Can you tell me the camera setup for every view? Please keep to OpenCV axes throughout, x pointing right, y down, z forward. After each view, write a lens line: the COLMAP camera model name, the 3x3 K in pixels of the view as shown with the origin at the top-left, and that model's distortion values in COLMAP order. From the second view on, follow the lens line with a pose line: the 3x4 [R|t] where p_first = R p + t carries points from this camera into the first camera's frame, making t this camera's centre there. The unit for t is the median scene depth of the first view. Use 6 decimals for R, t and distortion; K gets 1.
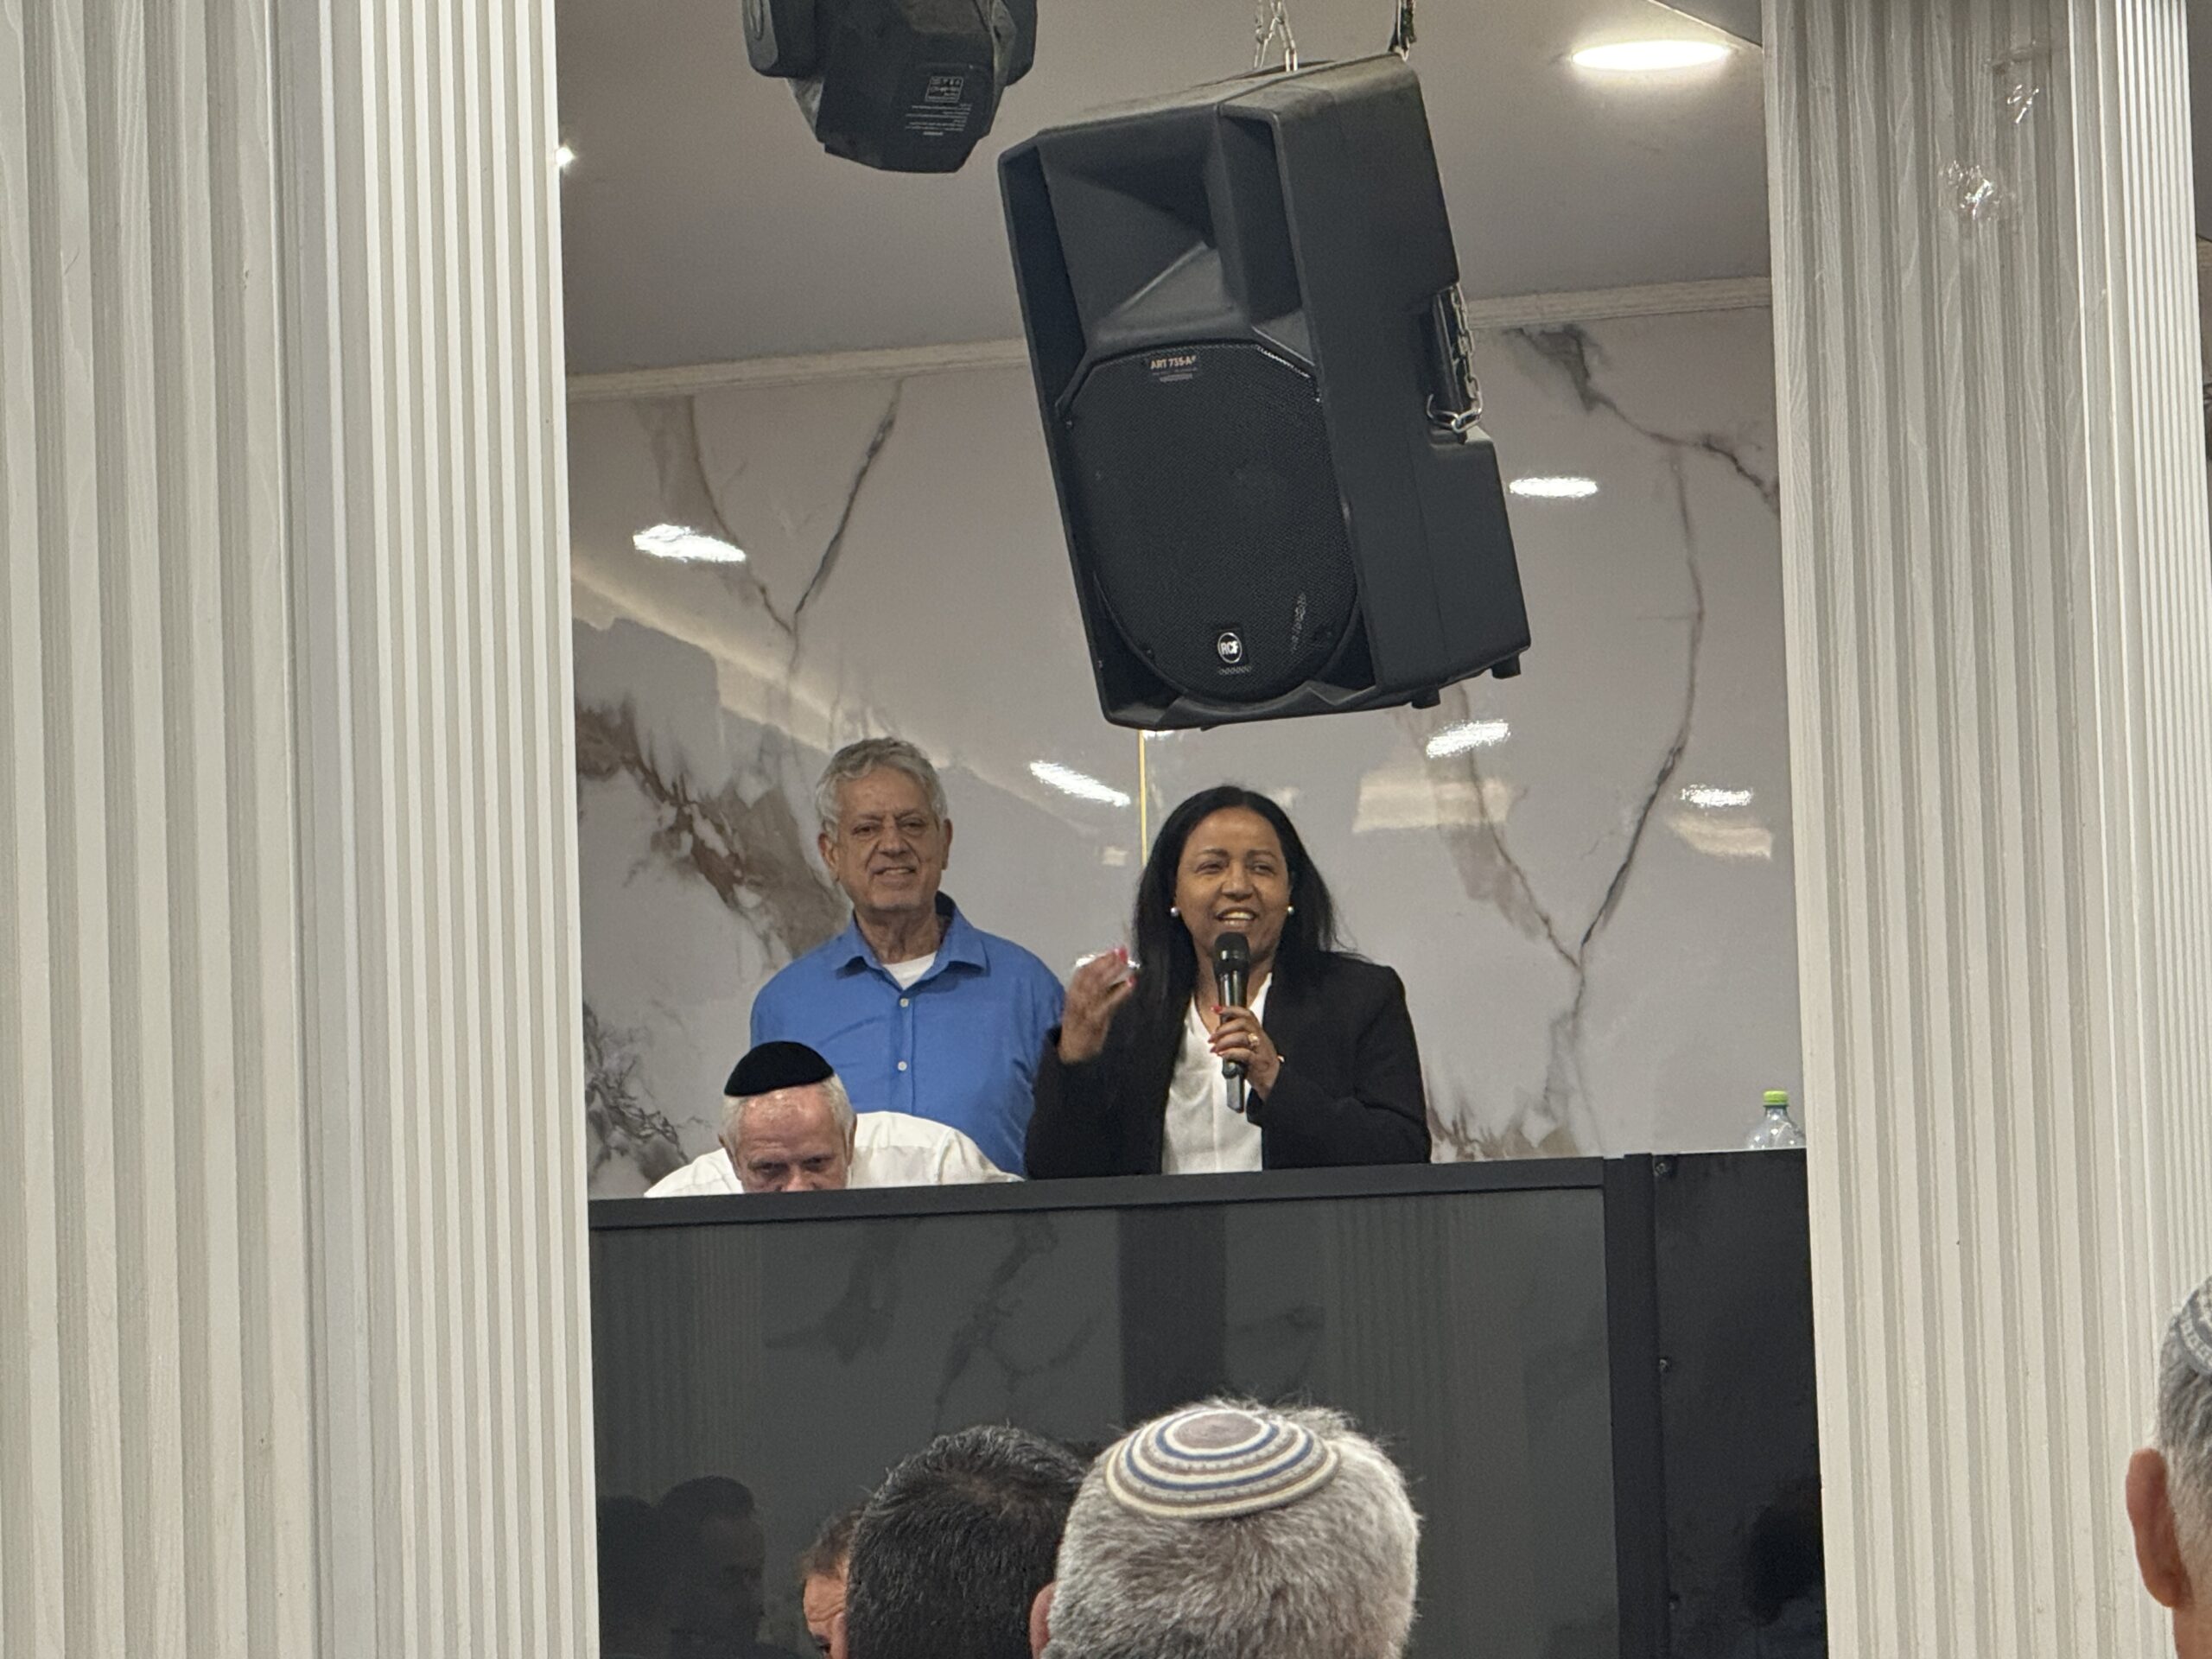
lens RADIAL K [[10457.3, 0, 1104.3], [0, 10457.3, 826.5], [0, 0, 1]] dist [0.021293, 0.000000]
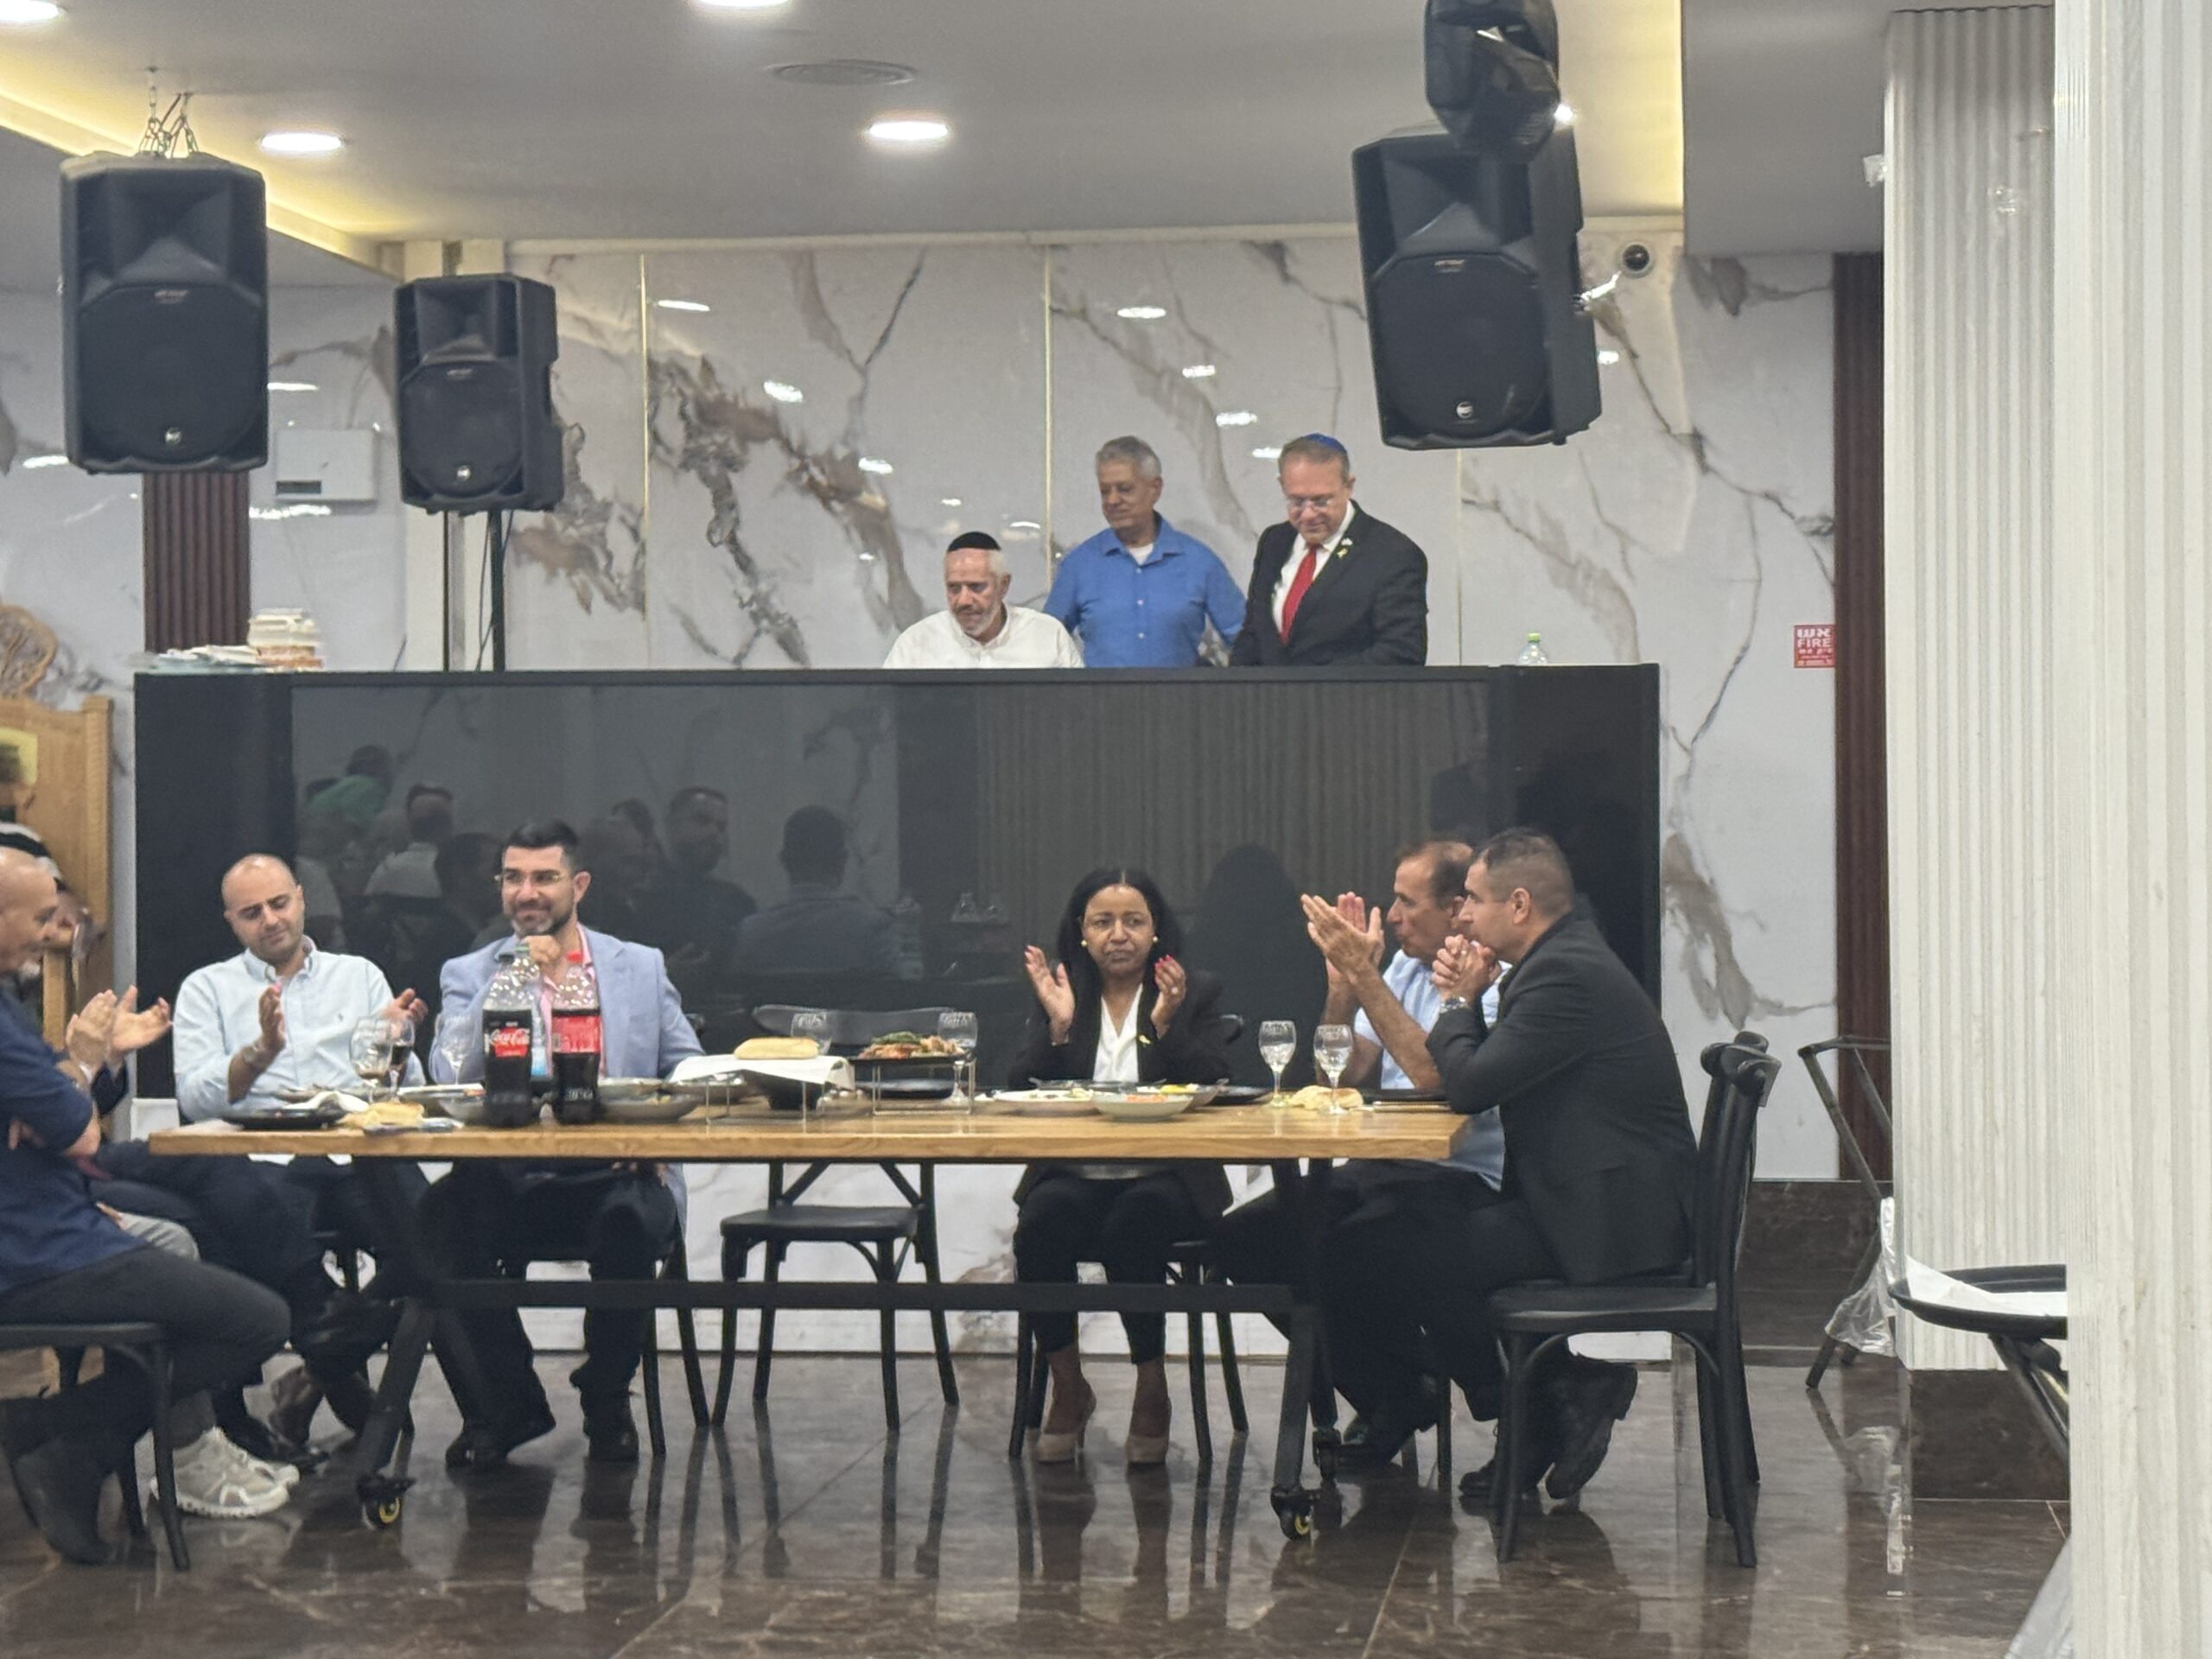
lens RADIAL K [[4720.3, 0, 1117.1], [0, 4720.3, 809.6], [0, 0, 1]] dist [0.124703, 0.000000]
pose [[0.970568, 0.025671, 0.239456, -0.201732], [-0.043795, 0.996537, 0.070679, -0.001680], [-0.236813, -0.079086, 0.968331, 0.113814]]
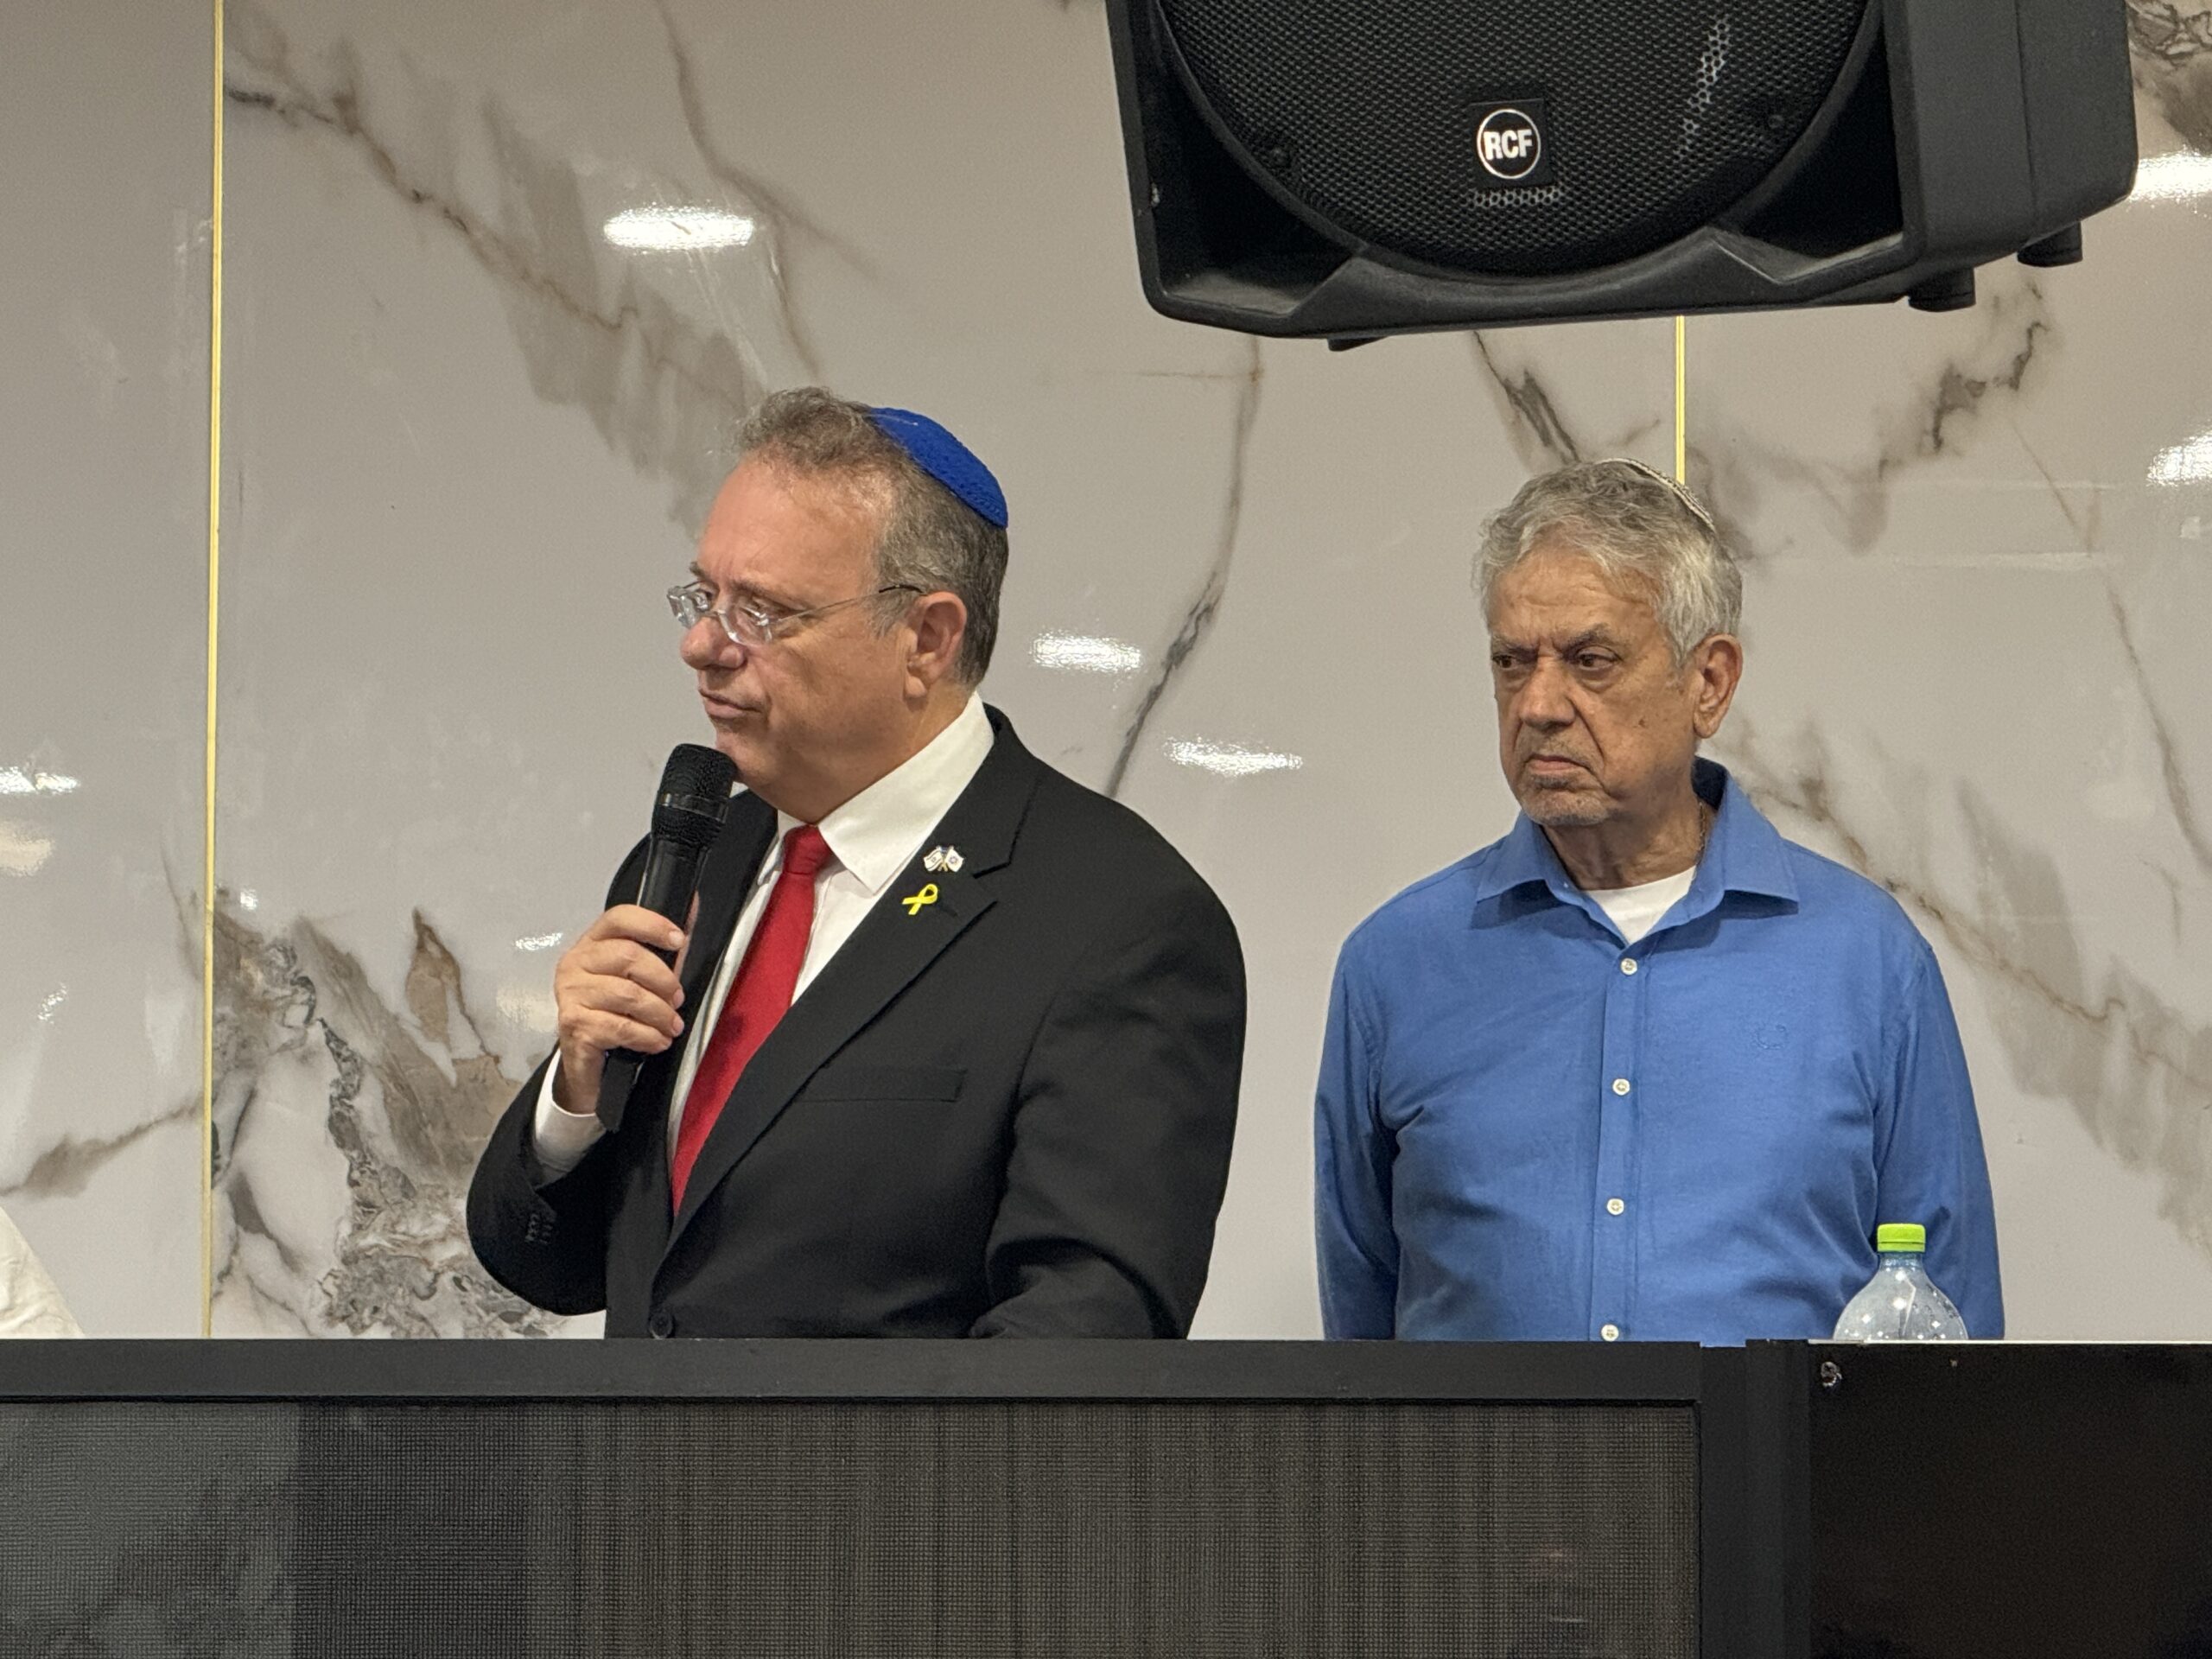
lens RADIAL K [[10440.6, 0, 1108.1], [0, 10440.6, 831.6], [0, 0, 1]] dist [-0.004353, 0.000000]
pose [[0.972614, 0.054508, 0.225946, -0.076409], [-0.051553, 0.998490, -0.018961, 0.015473], [-0.226639, 0.006793, 0.973955, 0.450038]]
